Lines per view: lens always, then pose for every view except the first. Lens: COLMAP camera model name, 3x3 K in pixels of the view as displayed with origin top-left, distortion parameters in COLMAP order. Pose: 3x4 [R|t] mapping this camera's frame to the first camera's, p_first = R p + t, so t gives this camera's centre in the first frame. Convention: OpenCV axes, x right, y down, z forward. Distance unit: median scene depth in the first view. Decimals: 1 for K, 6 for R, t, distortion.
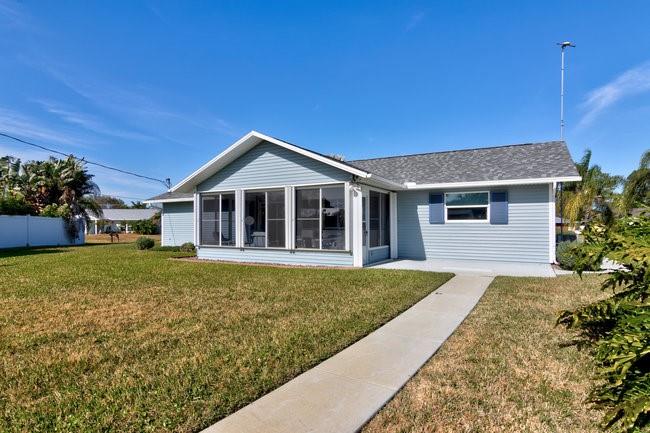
lens RADIAL K [[365.0, 0, 325.4], [0, 365.0, 219.2], [0, 0, 1]] dist [-0.002615, -0.000445]
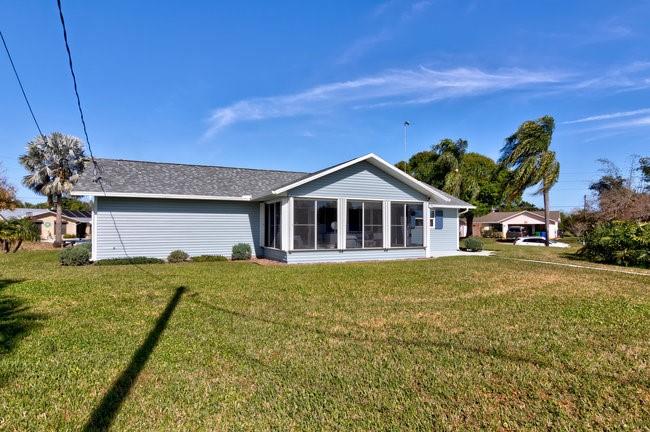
lens RADIAL K [[365.0, 0, 325.8], [0, 365.0, 218.9], [0, 0, 1]] dist [-0.002615, -0.000445]
pose [[0.597244, 0.021423, 0.801773, -1.221033], [-0.027937, 0.999592, -0.005899, -0.009393], [-0.801573, -0.018876, 0.597599, 0.372114]]
